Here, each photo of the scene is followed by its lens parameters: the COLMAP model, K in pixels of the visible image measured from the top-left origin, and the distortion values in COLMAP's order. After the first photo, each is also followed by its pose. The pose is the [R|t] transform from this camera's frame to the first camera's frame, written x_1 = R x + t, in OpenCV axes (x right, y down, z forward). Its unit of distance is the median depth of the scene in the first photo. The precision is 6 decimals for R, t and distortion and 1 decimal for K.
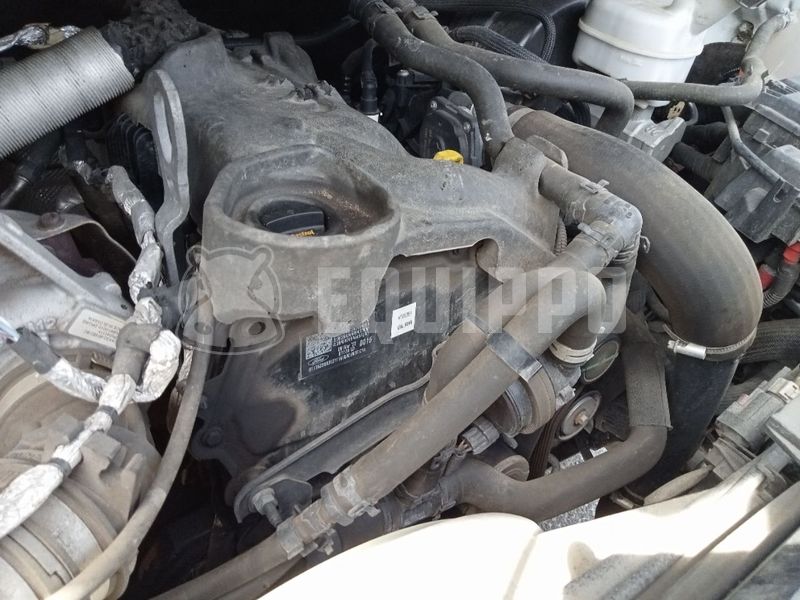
lens RADIAL K [[586.5, 0, 400.0], [0, 586.5, 300.0], [0, 0, 1]] dist [0.006635, 0.002652]
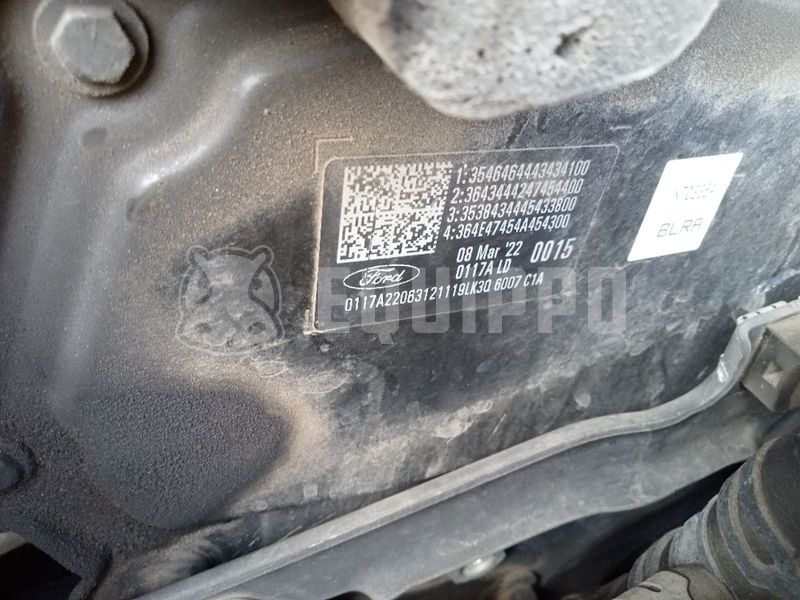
lens RADIAL K [[586.5, 0, 400.0], [0, 586.5, 300.0], [0, 0, 1]] dist [0.006635, 0.002652]
pose [[0.967843, 0.178460, -0.177291, -0.075434], [-0.171731, 0.983732, 0.052728, 0.092600], [0.183817, -0.020586, 0.982745, 0.690233]]
